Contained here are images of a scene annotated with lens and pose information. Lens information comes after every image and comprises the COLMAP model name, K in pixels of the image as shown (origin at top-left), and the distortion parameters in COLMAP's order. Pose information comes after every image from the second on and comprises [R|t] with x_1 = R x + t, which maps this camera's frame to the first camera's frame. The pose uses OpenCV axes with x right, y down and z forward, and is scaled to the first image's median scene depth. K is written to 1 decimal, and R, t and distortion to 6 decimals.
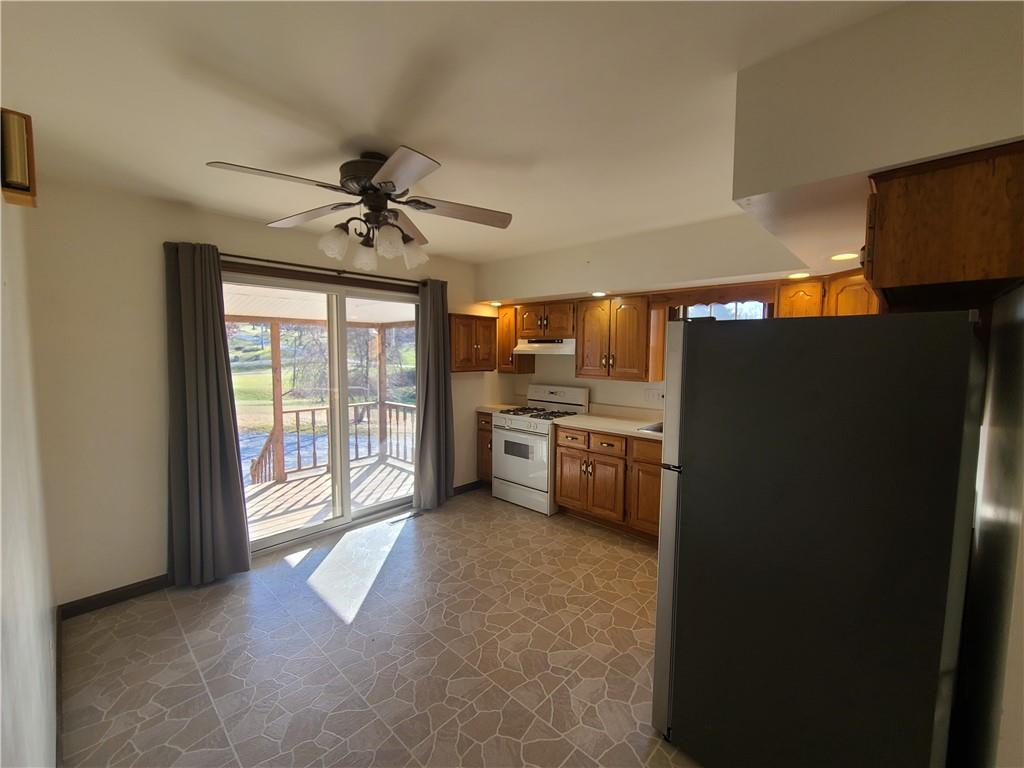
lens RADIAL K [[418.7, 0, 518.2], [0, 418.7, 379.9], [0, 0, 1]] dist [-0.001403, -0.000486]
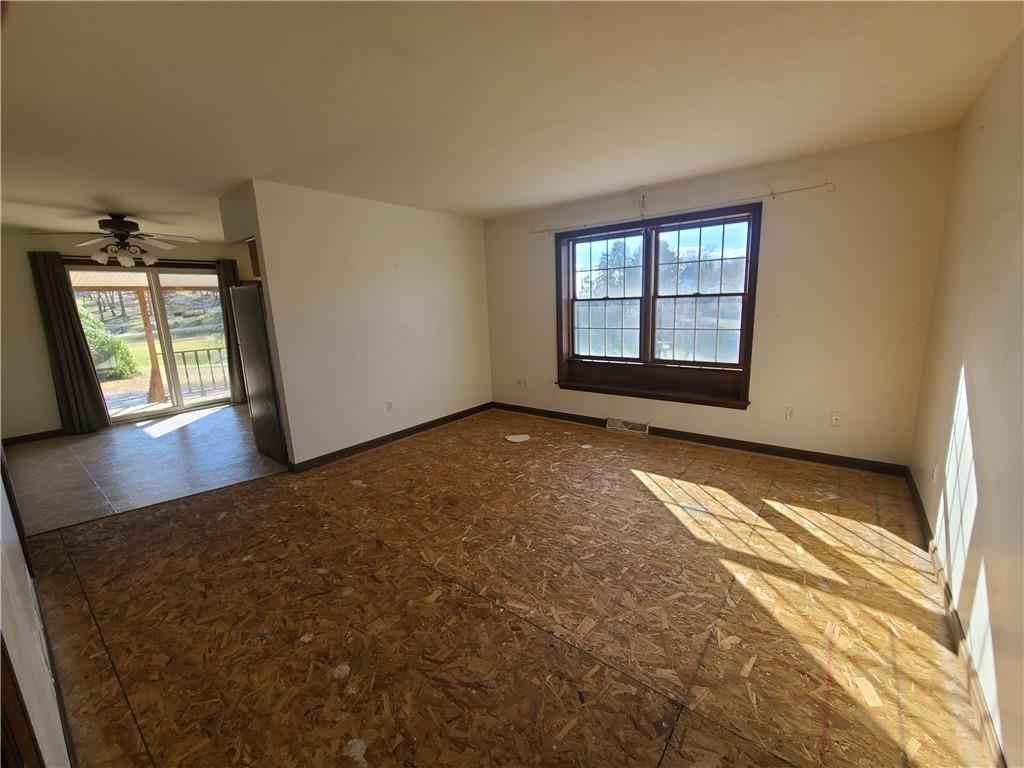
lens RADIAL K [[418.7, 0, 518.2], [0, 418.7, 379.9], [0, 0, 1]] dist [-0.001403, -0.000486]
pose [[0.995700, -0.059838, 0.070715, 0.860707], [0.051373, 0.991921, 0.115990, 0.097828], [-0.077084, -0.111858, 0.990730, -0.792887]]
